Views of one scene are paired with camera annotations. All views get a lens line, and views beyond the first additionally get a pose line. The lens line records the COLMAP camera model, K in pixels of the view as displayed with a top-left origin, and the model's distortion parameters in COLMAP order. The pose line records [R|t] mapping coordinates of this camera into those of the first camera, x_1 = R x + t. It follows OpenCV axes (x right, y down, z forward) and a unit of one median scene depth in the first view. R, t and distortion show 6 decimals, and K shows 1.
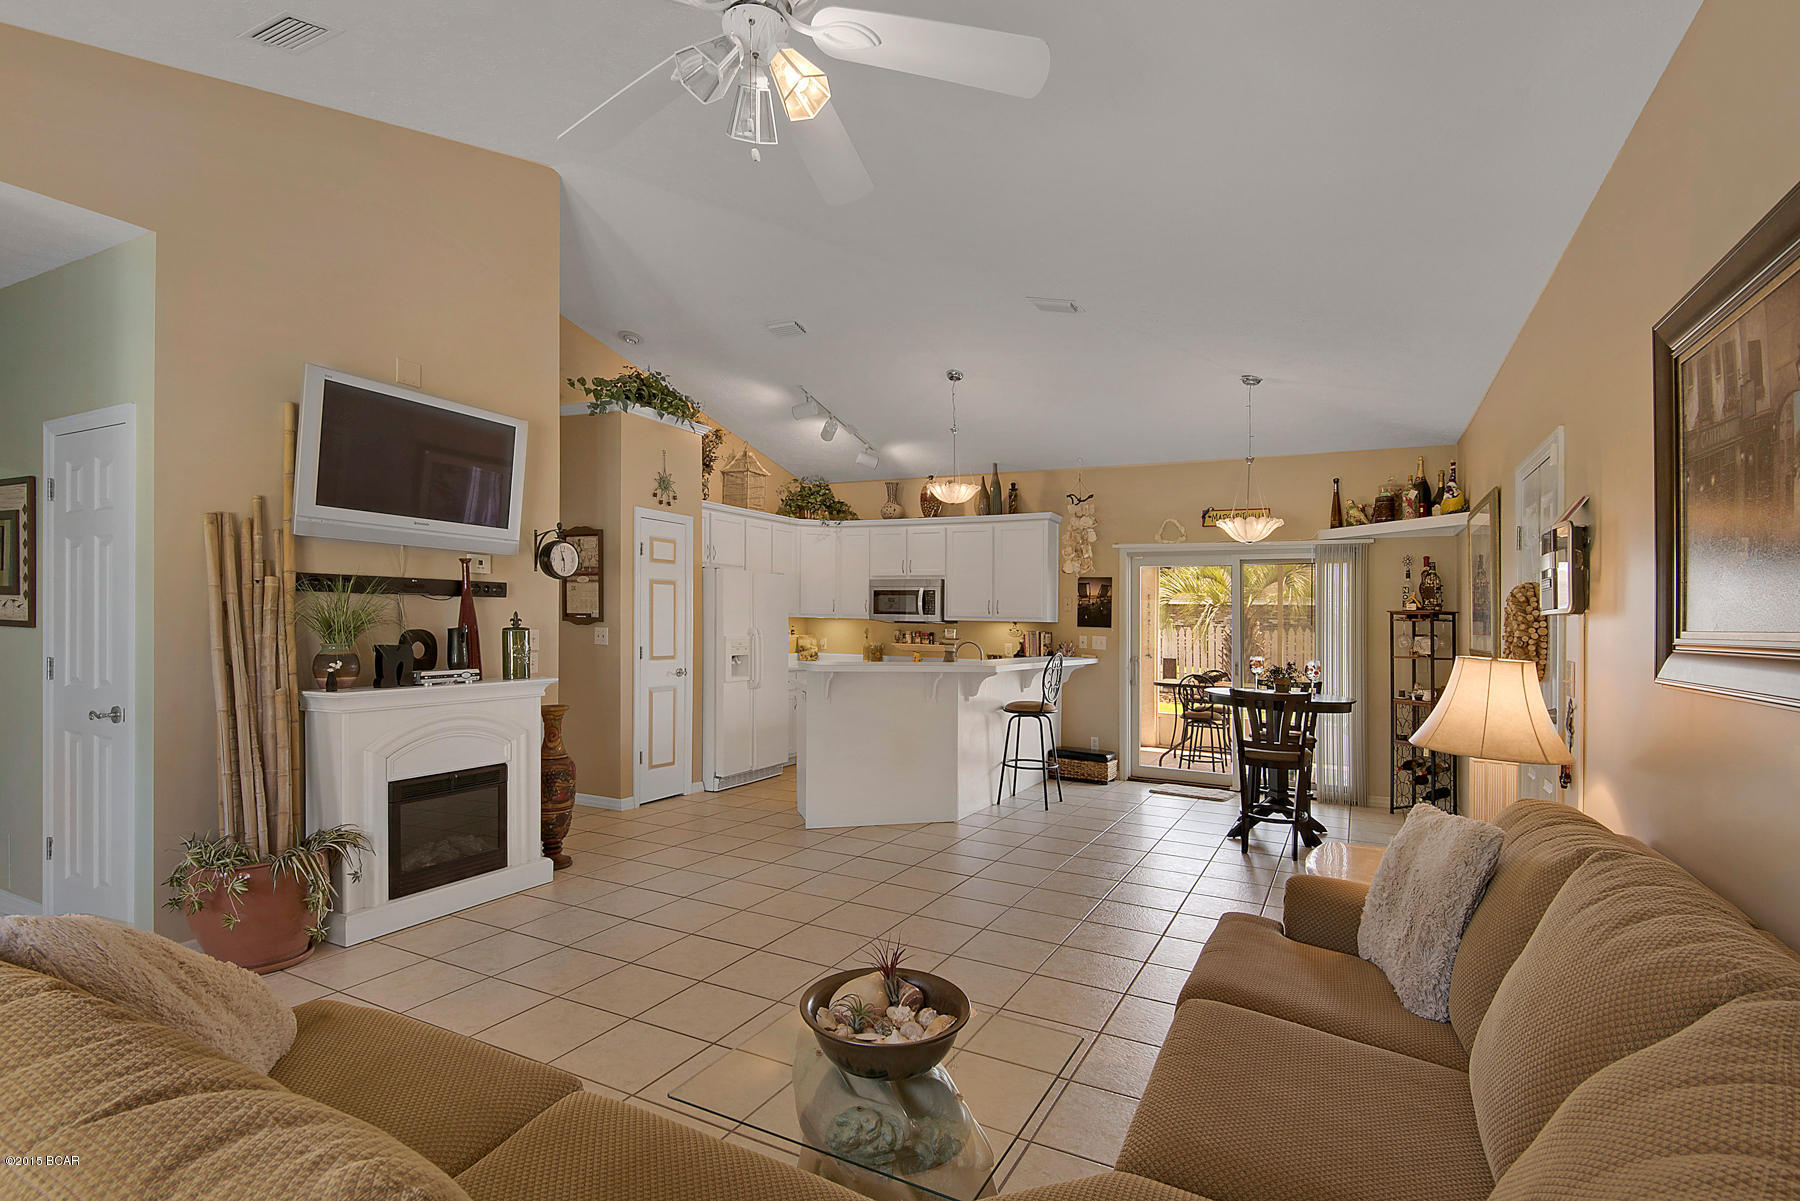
lens RADIAL K [[861.5, 0, 888.0], [0, 861.5, 604.2], [0, 0, 1]] dist [0.005732, -0.002050]
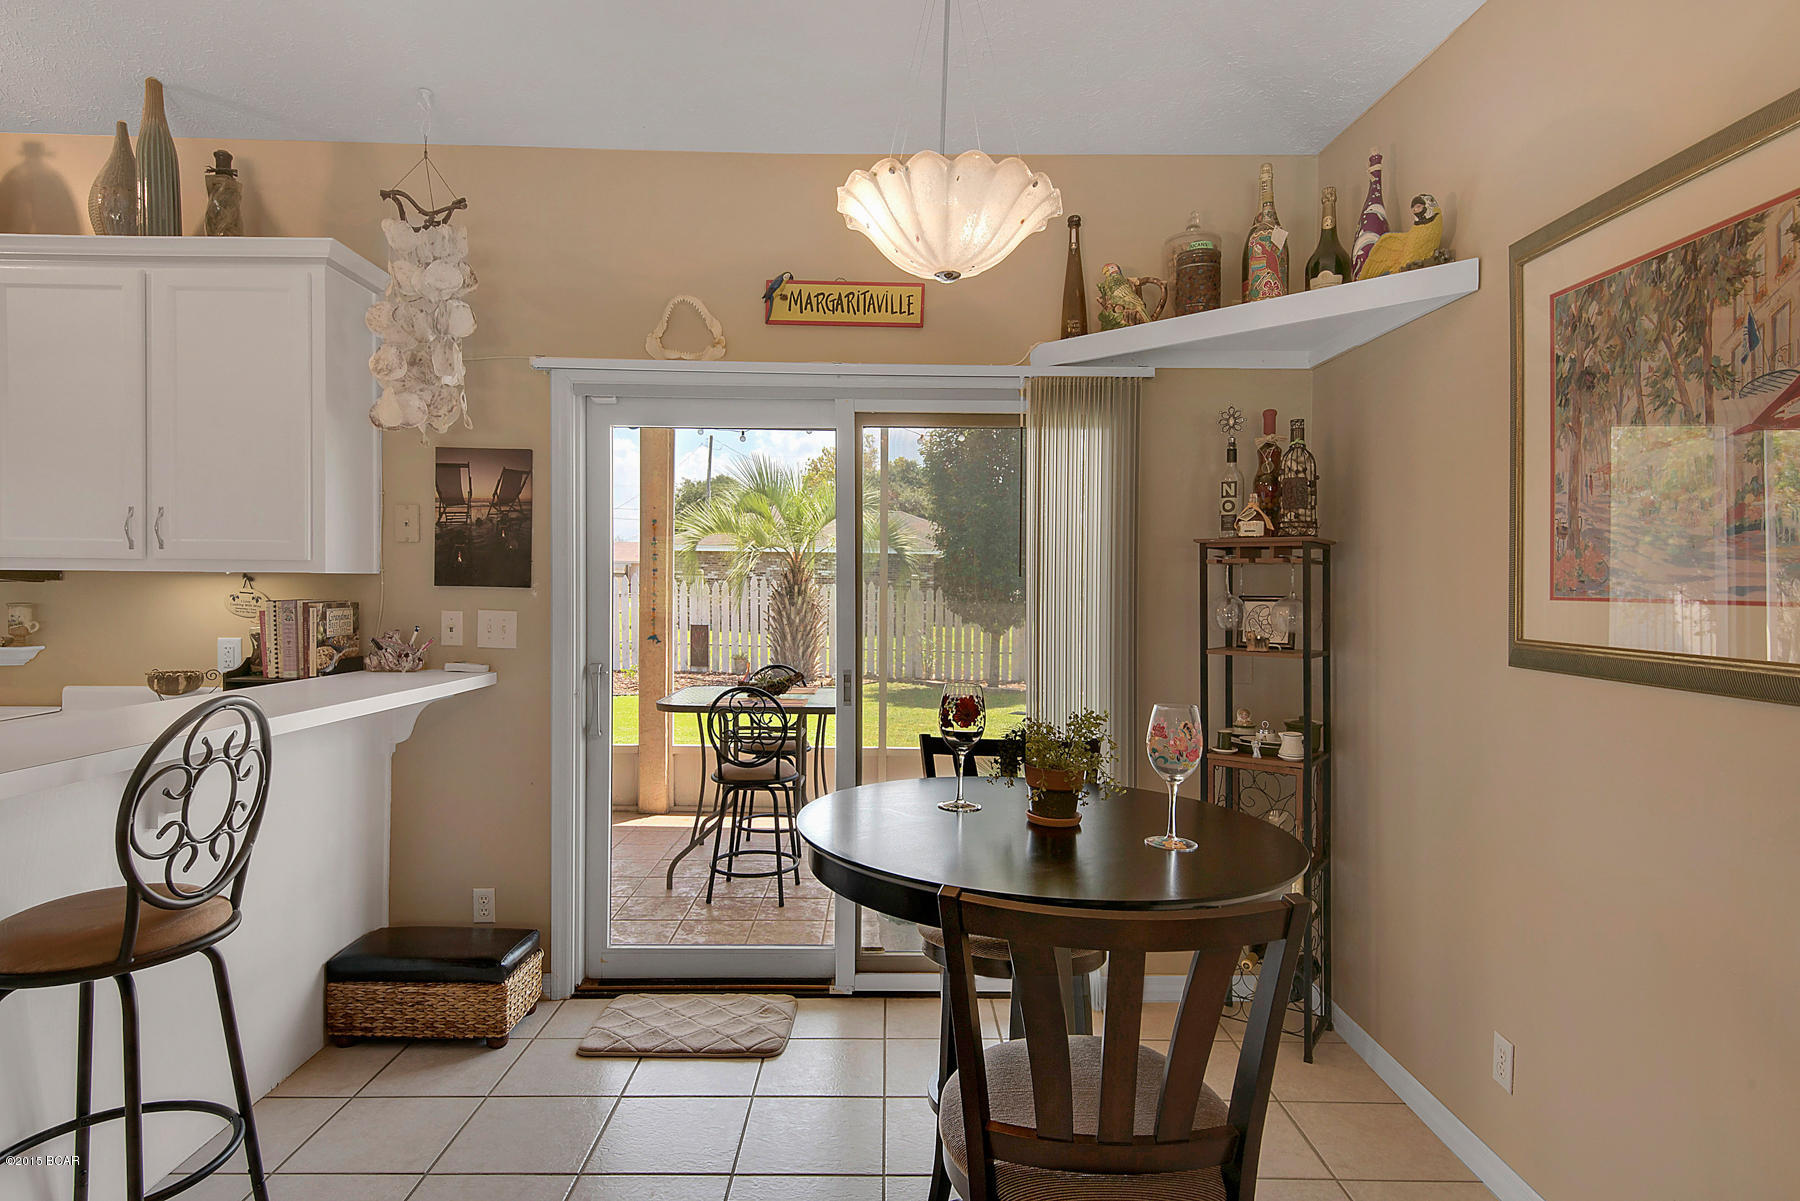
lens RADIAL K [[996.5, 0, 904.6], [0, 996.5, 584.9], [0, 0, 1]] dist [0.023965, -0.014596]
pose [[0.870729, -0.014599, 0.491546, 0.228418], [-0.001520, 0.999475, 0.032377, 0.015157], [-0.491760, -0.028939, 0.870250, 0.666619]]
